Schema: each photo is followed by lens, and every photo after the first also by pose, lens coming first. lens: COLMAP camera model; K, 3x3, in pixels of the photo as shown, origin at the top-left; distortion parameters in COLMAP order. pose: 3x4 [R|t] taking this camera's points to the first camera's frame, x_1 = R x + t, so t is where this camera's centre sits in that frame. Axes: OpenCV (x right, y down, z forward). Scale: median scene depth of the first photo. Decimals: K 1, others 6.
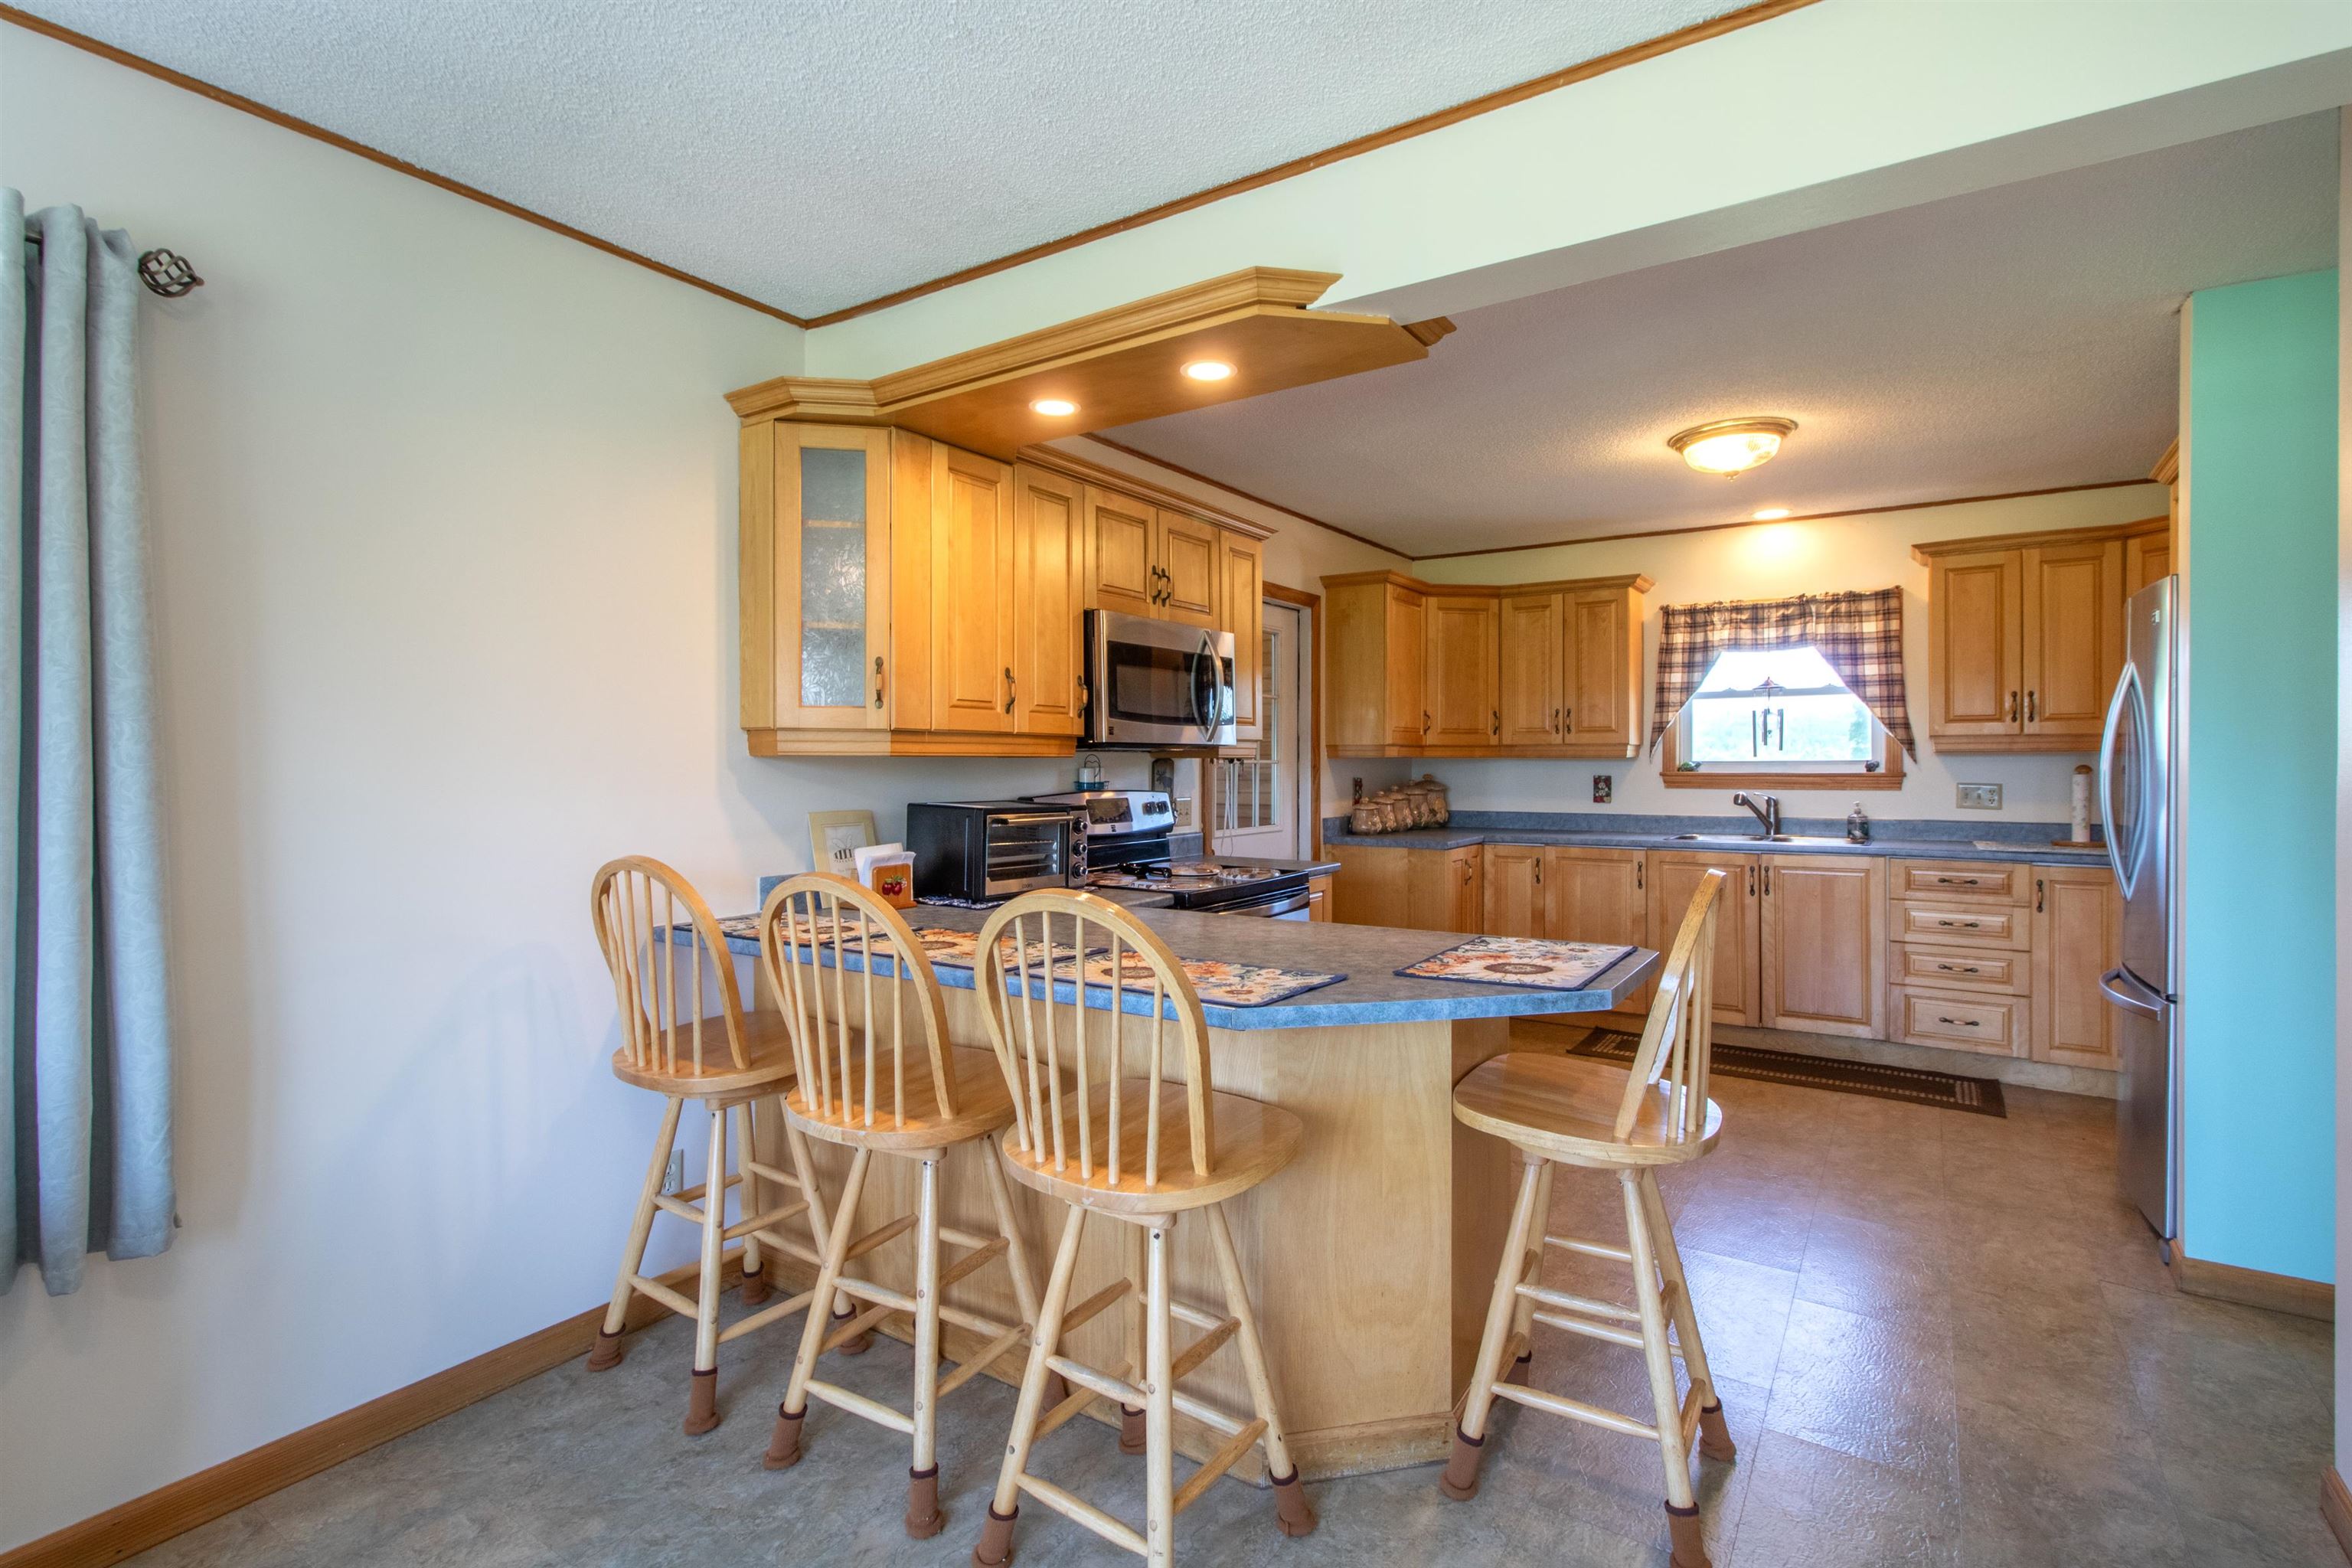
lens RADIAL K [[1108.8, 0, 1209.7], [0, 1108.8, 771.8], [0, 0, 1]] dist [0.003997, 0.000592]
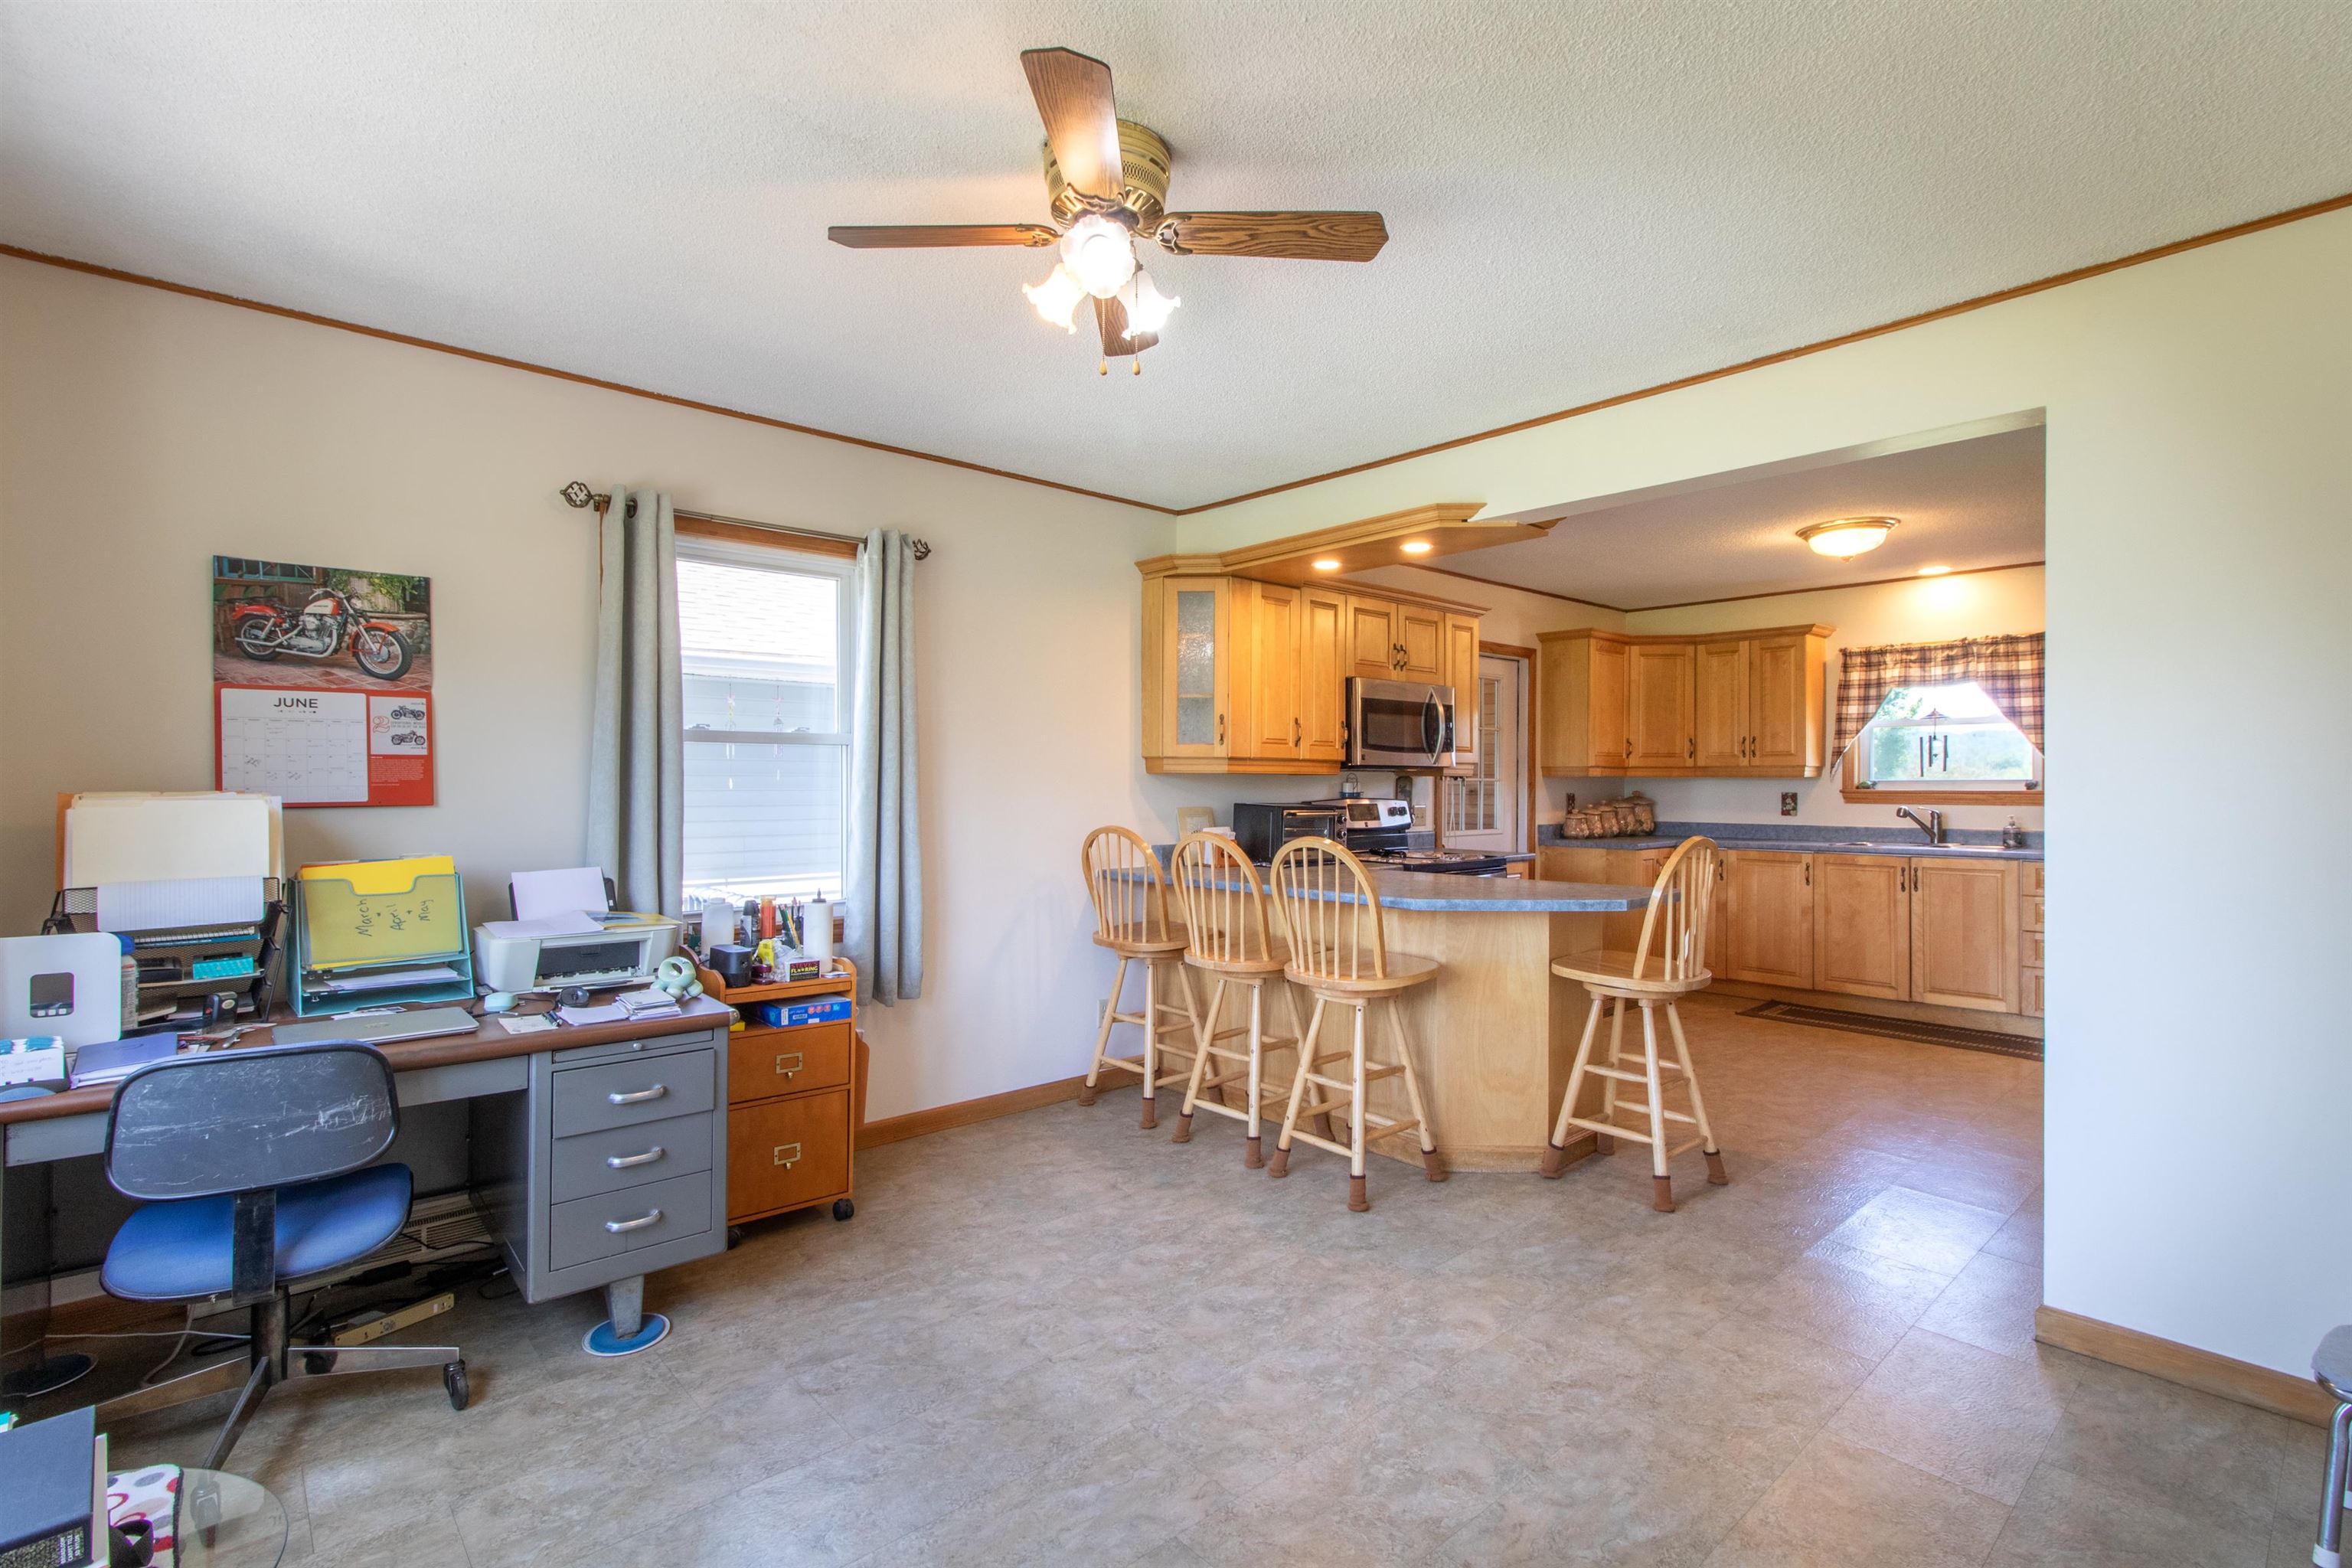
lens RADIAL K [[1108.8, 0, 1196.7], [0, 1108.8, 787.9], [0, 0, 1]] dist [0.003997, 0.000592]
pose [[0.967303, 0.004733, -0.253580, 0.049108], [-0.005996, 0.999973, -0.004207, 0.008108], [0.253554, 0.005590, 0.967305, -0.338628]]
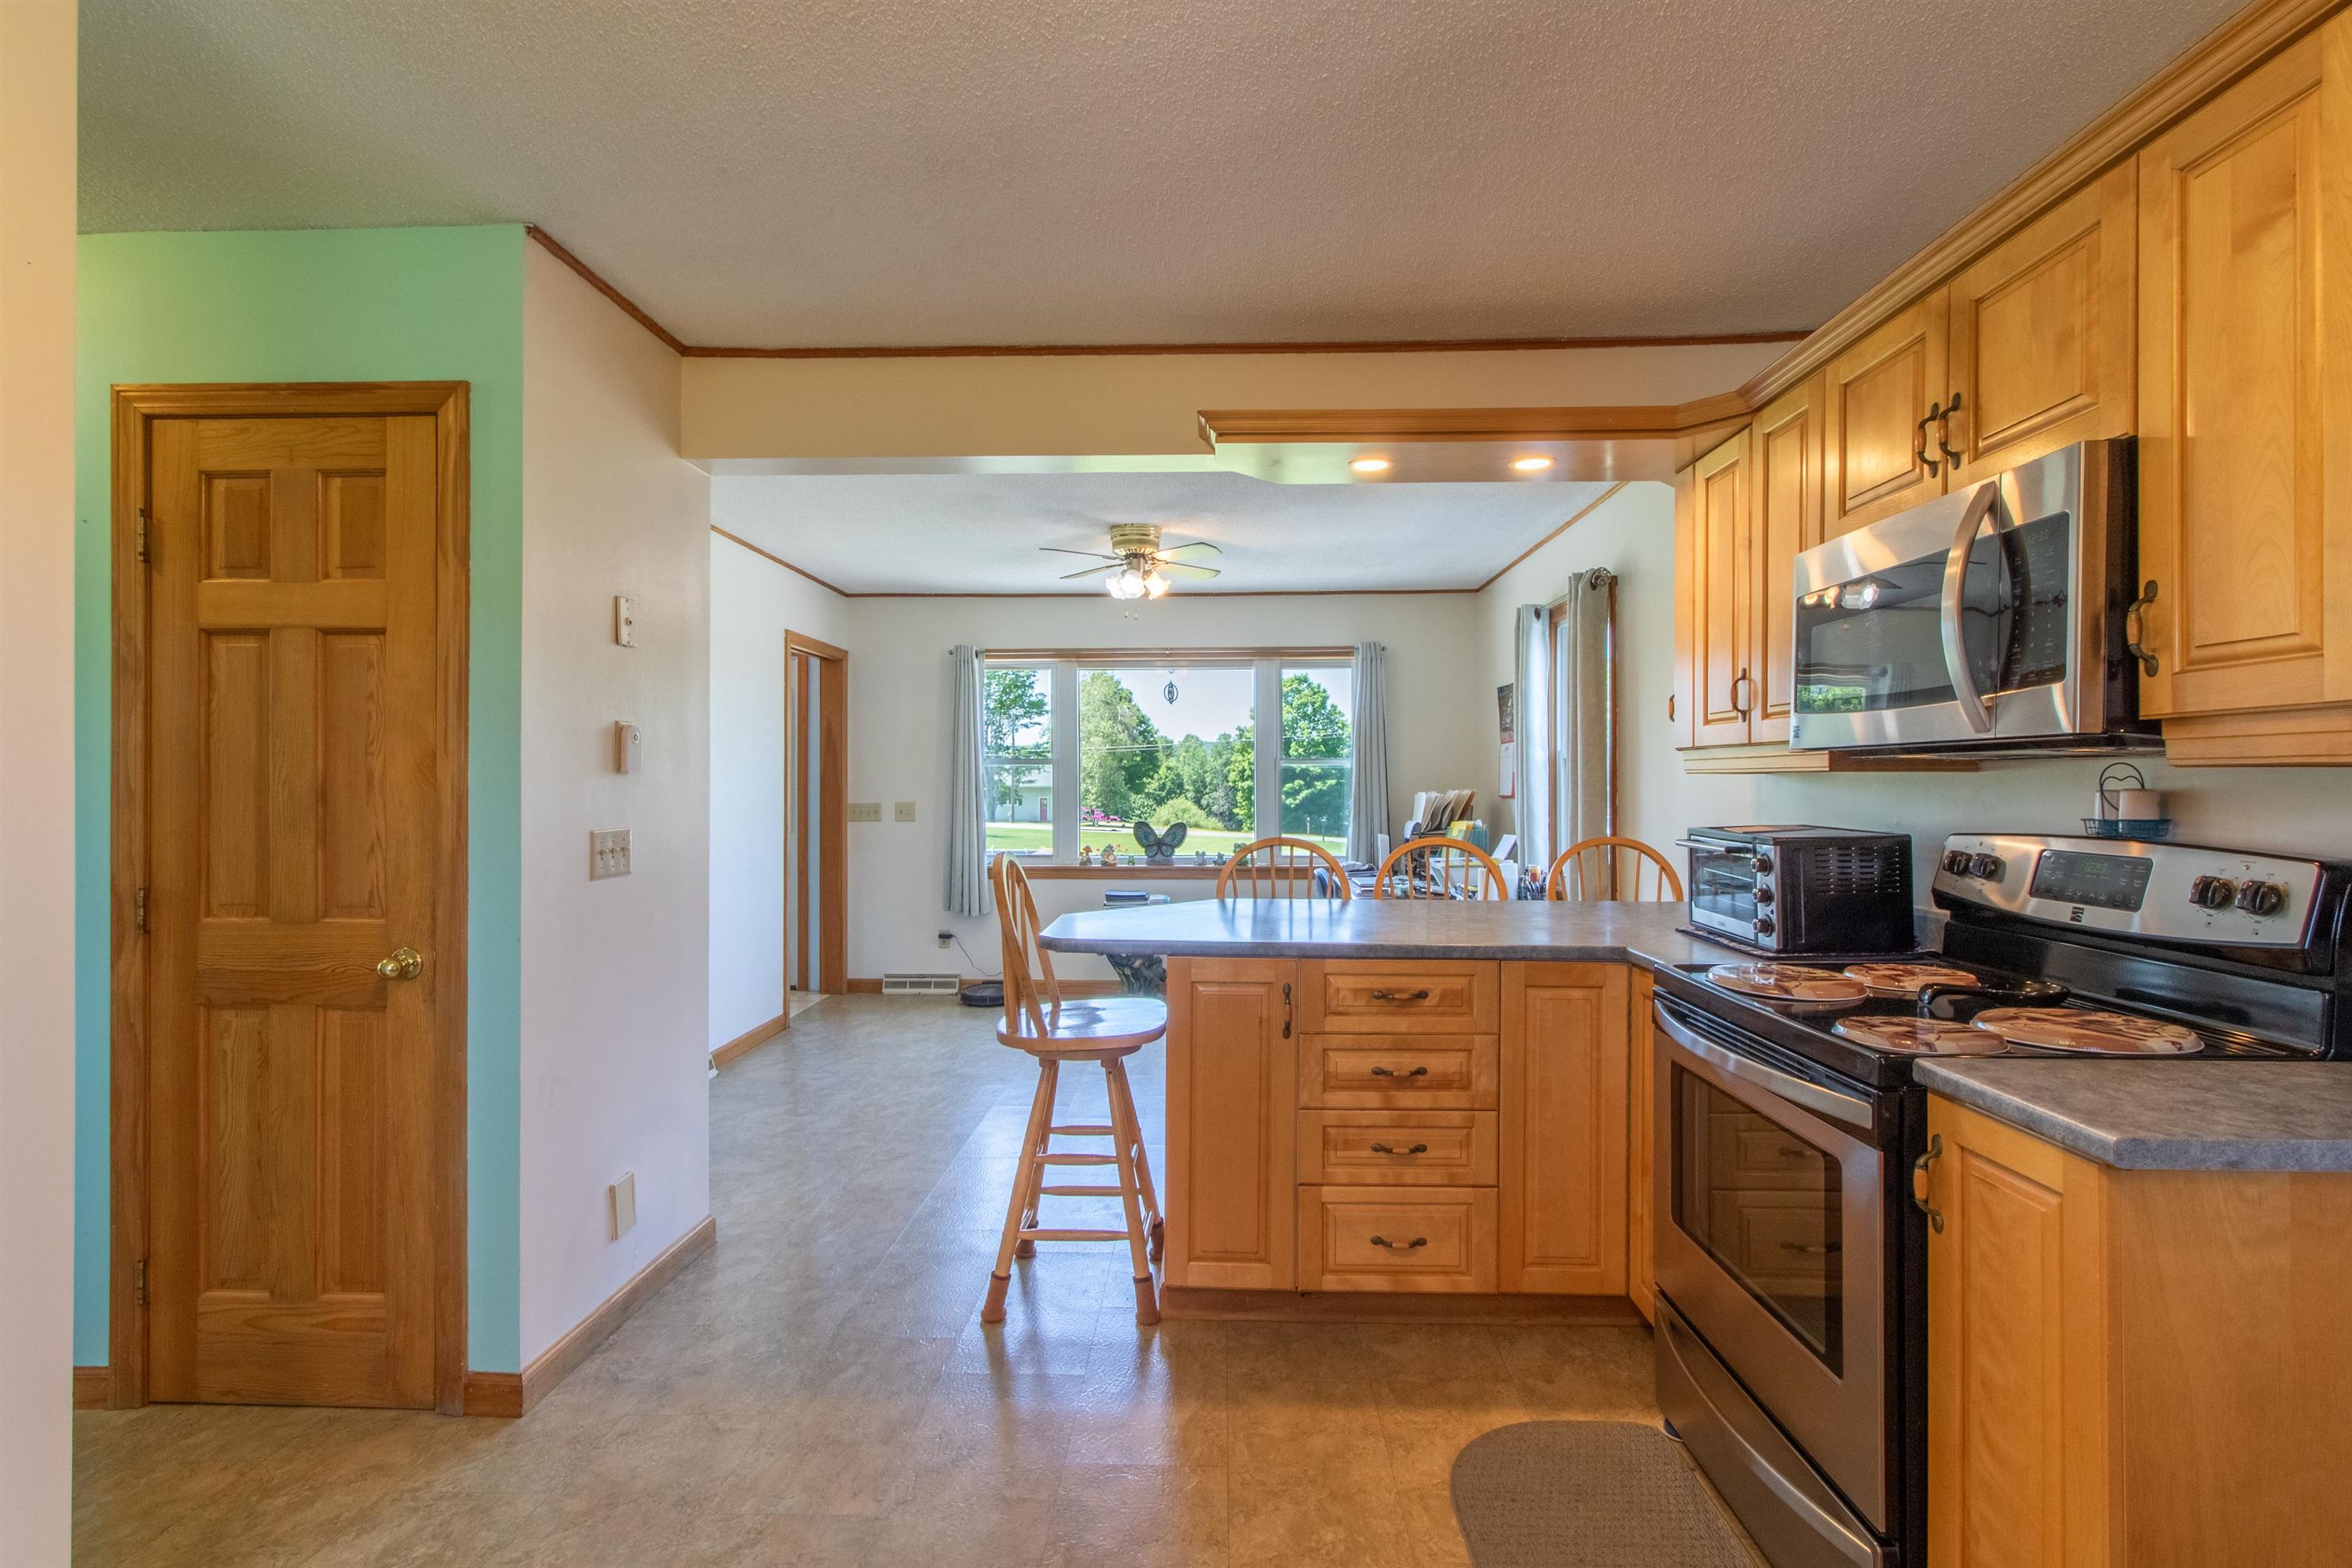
lens RADIAL K [[1093.4, 0, 1209.7], [0, 1093.4, 781.2], [0, 0, 1]] dist [-0.002928, -0.001177]
pose [[-0.849197, 0.001931, -0.528072, 0.365845], [-0.002811, 0.999963, 0.008177, -0.007788], [0.528068, 0.008428, -0.849160, 0.896930]]
